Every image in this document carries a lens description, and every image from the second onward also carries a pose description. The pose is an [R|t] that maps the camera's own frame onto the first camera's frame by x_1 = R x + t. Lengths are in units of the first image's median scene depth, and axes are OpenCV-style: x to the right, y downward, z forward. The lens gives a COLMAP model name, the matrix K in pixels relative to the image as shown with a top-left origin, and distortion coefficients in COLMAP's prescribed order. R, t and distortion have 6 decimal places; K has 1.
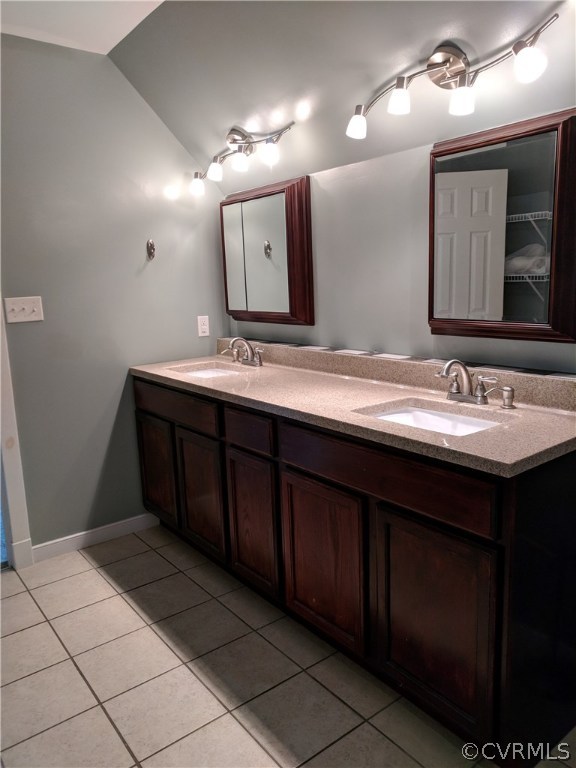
lens RADIAL K [[575.7, 0, 290.6], [0, 575.7, 387.0], [0, 0, 1]] dist [-0.012399, 0.004983]
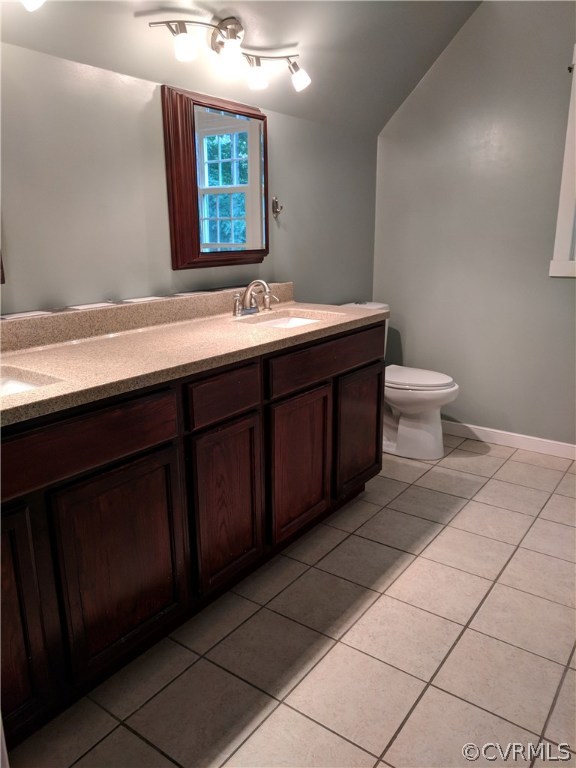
lens RADIAL K [[575.7, 0, 290.8], [0, 575.7, 382.0], [0, 0, 1]] dist [-0.012399, 0.004983]
pose [[-0.280907, -0.209182, 0.936661, -0.914311], [0.189452, 0.944668, 0.267788, -0.150673], [-0.940850, 0.252676, -0.225734, 1.167539]]
